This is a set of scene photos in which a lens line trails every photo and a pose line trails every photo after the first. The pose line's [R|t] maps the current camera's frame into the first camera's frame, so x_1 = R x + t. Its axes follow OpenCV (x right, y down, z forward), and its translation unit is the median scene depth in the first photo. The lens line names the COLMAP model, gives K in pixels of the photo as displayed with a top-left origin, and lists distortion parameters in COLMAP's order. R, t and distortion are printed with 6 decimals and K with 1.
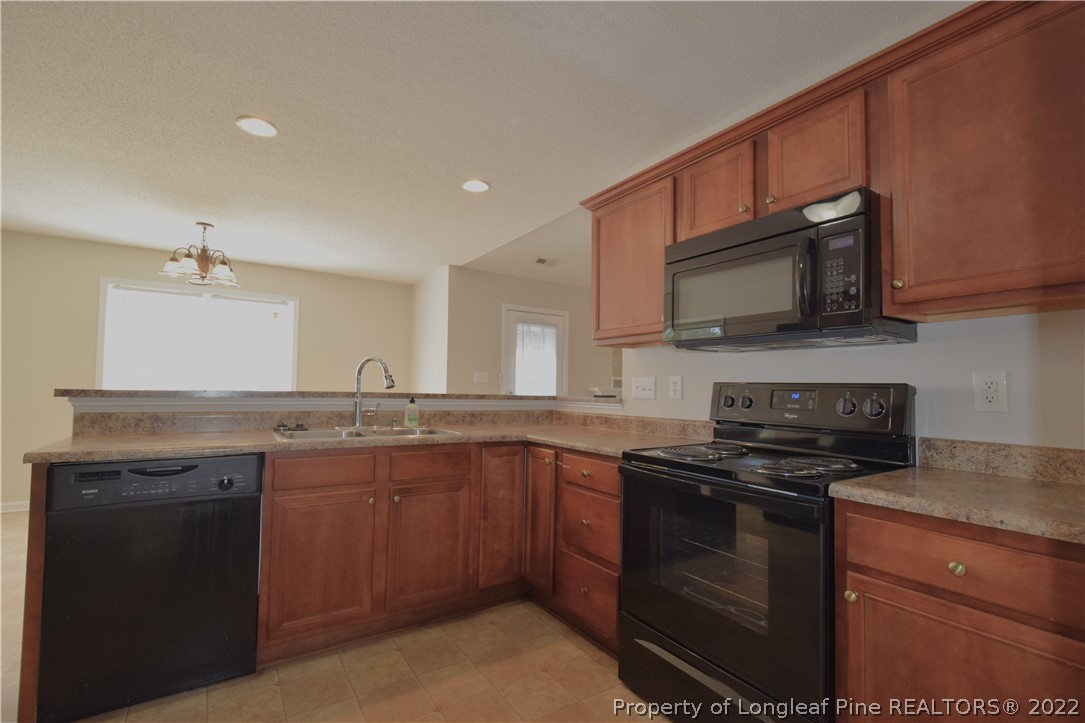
lens RADIAL K [[474.4, 0, 536.8], [0, 474.4, 371.7], [0, 0, 1]] dist [0.003412, -0.004968]
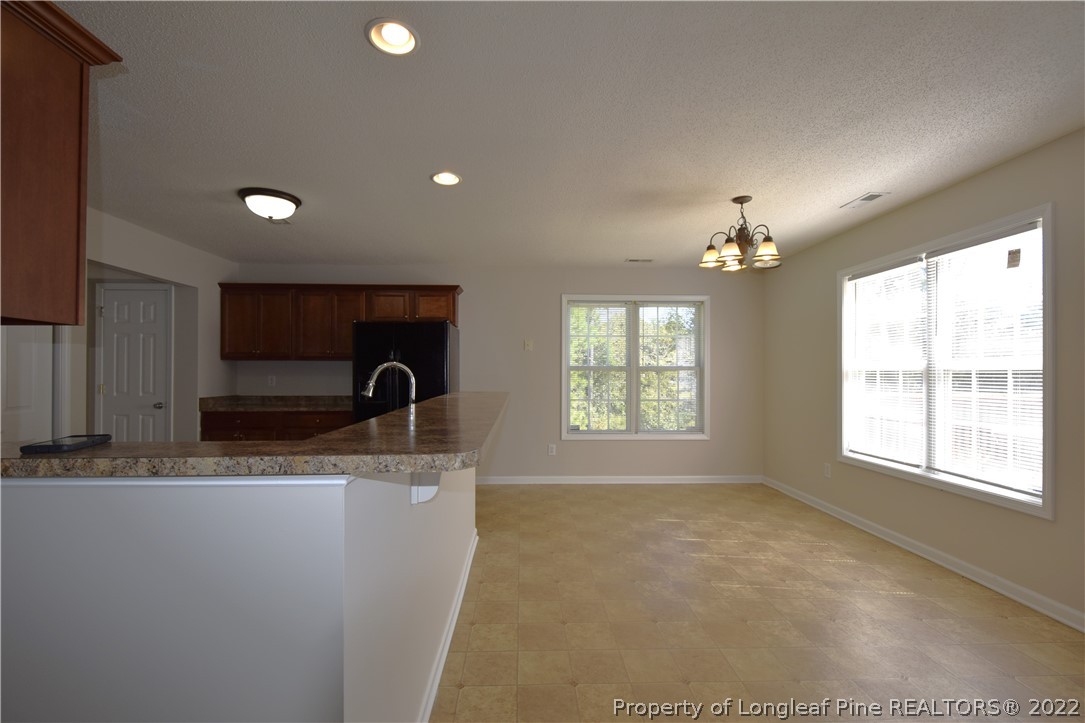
lens RADIAL K [[474.4, 0, 536.8], [0, 474.4, 371.7], [0, 0, 1]] dist [0.003412, -0.004968]
pose [[-0.521819, -0.018793, -0.852849, 0.198640], [0.019903, 0.999217, -0.034197, 0.015283], [0.852824, -0.034819, -0.521036, 1.140704]]
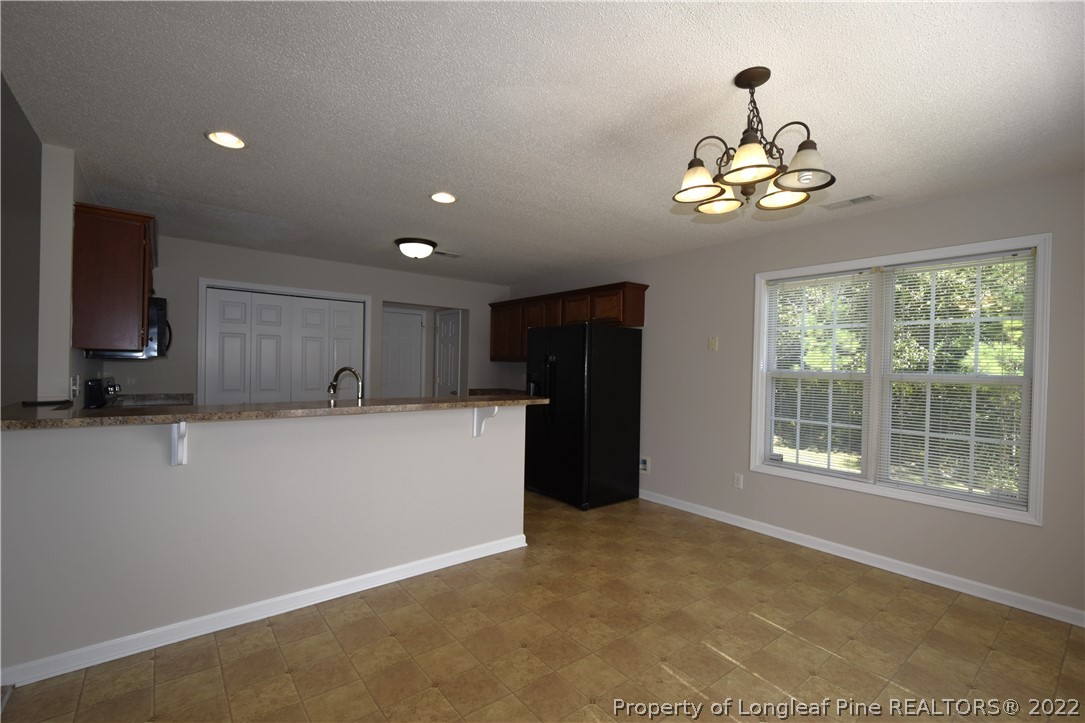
lens RADIAL K [[474.4, 0, 536.8], [0, 474.4, 371.7], [0, 0, 1]] dist [0.003412, -0.004968]
pose [[-0.995158, -0.037703, -0.090773, -0.471391], [-0.035495, 0.999036, -0.025814, -0.002551], [0.091659, -0.022467, -0.995537, 1.463083]]
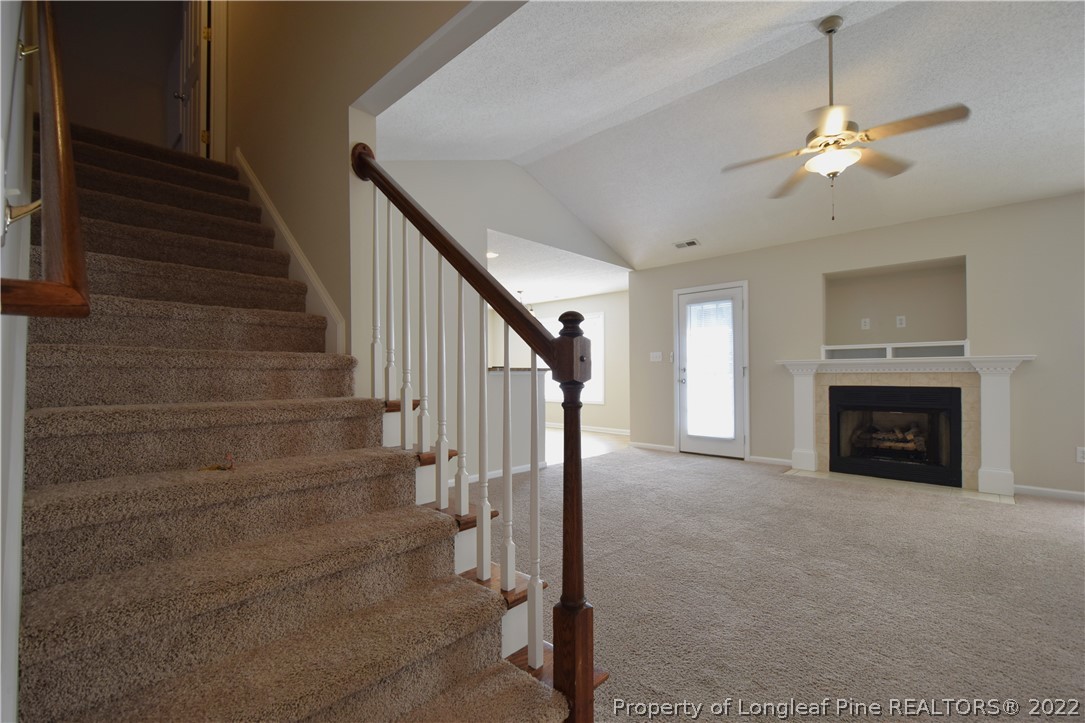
lens RADIAL K [[474.4, 0, 536.8], [0, 474.4, 371.7], [0, 0, 1]] dist [0.003412, -0.004968]
pose [[0.224467, -0.022512, -0.974222, 1.360276], [0.040685, 0.999078, -0.013712, 0.074352], [0.973632, -0.036558, 0.225176, 0.602643]]
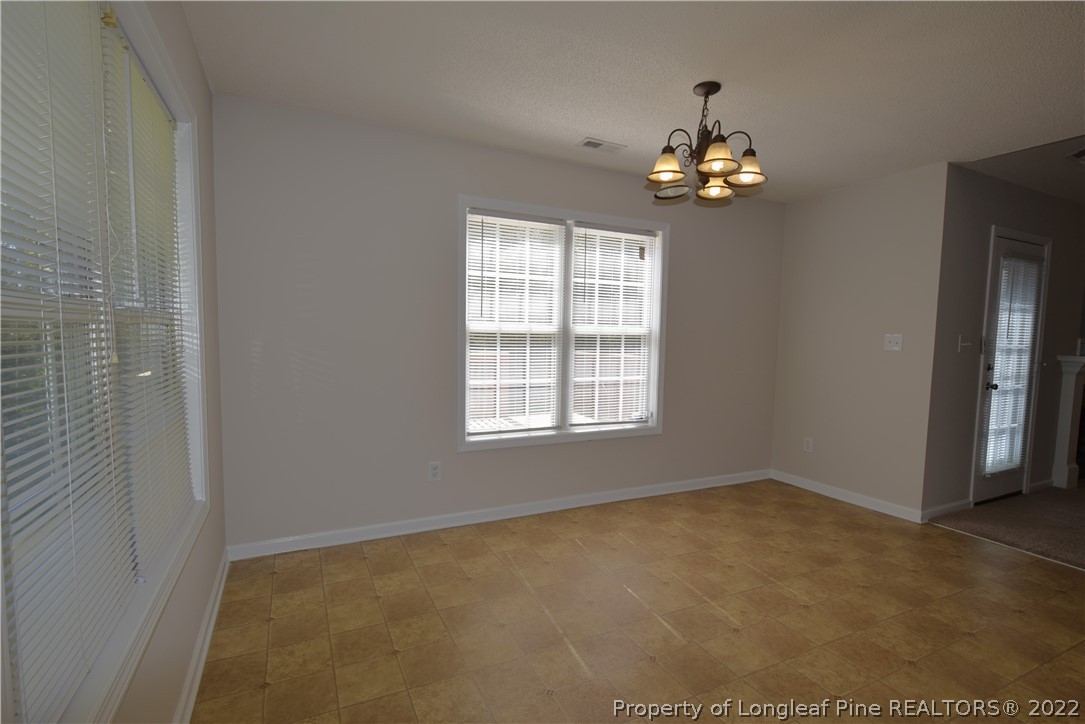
lens RADIAL K [[499.2, 0, 528.9], [0, 499.2, 369.9], [0, 0, 1]] dist [-0.013915, -0.000239]
pose [[0.989812, 0.010648, -0.141978, -0.844154], [0.004542, 0.994331, 0.106232, -0.035741], [0.142305, -0.105795, 0.984153, 0.344548]]
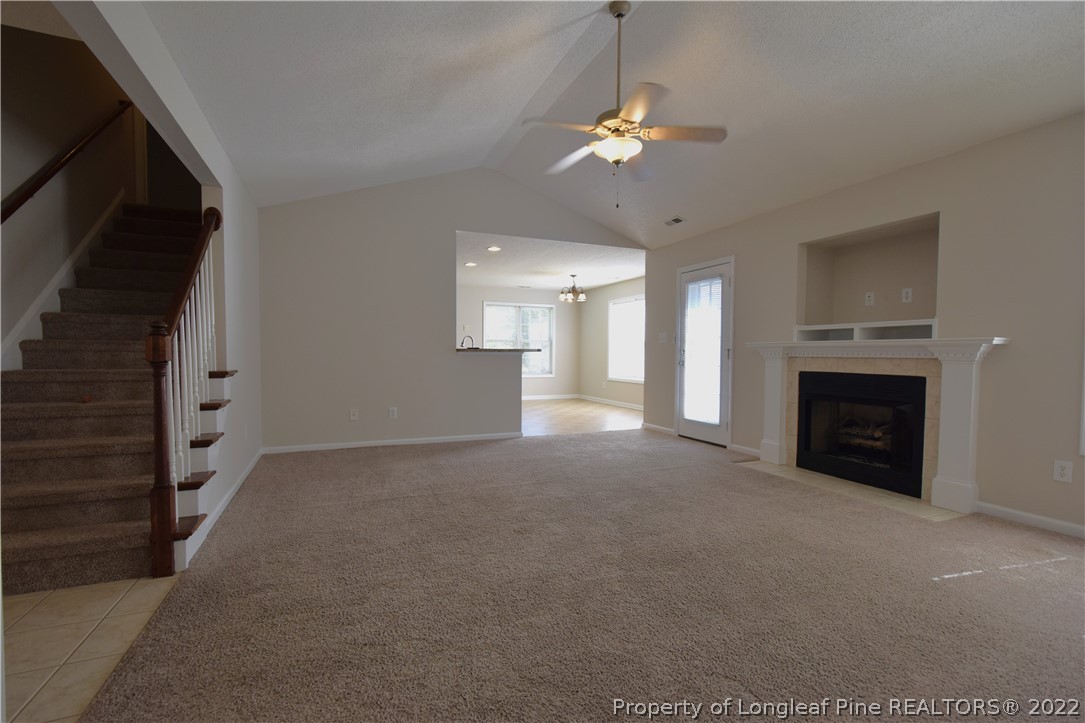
lens RADIAL K [[474.4, 0, 536.8], [0, 474.4, 371.7], [0, 0, 1]] dist [0.003412, -0.004968]
pose [[-0.185470, 0.023379, -0.982372, 1.525902], [0.024733, 0.999511, 0.019117, 0.090685], [0.982339, -0.020752, -0.185958, 1.257731]]
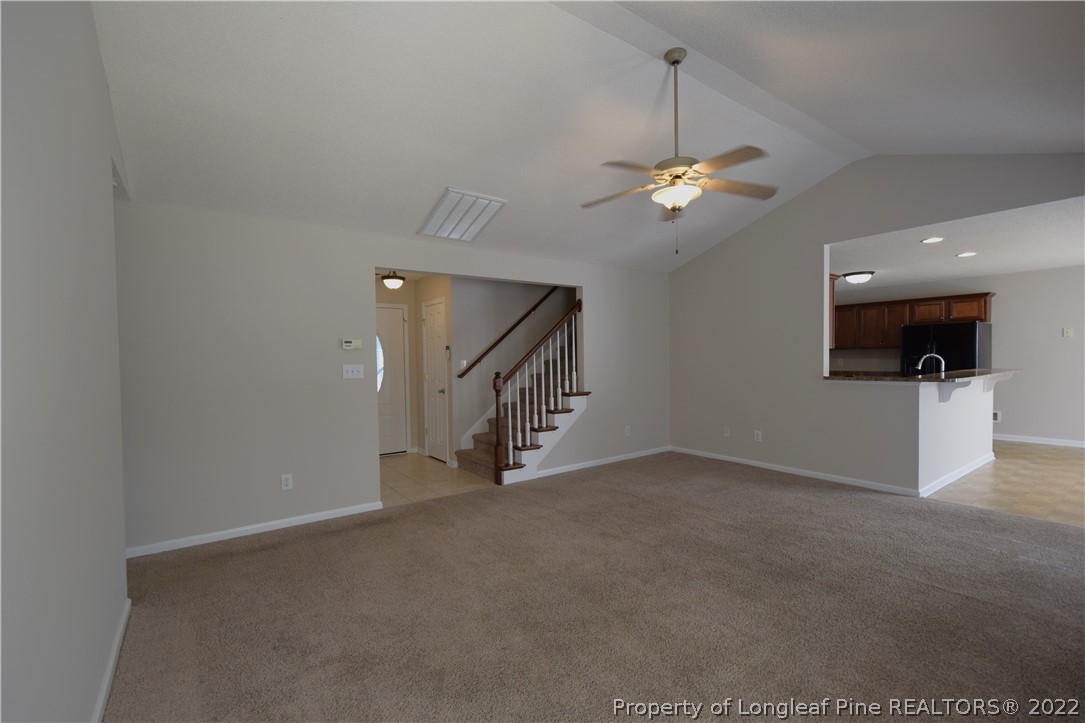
lens RADIAL K [[474.4, 0, 536.8], [0, 474.4, 371.7], [0, 0, 1]] dist [0.003412, -0.004968]
pose [[-0.999271, 0.001453, -0.038146, 0.986911], [0.001646, 0.999986, -0.005018, 0.035236], [0.038138, -0.005077, -0.999260, 2.013598]]
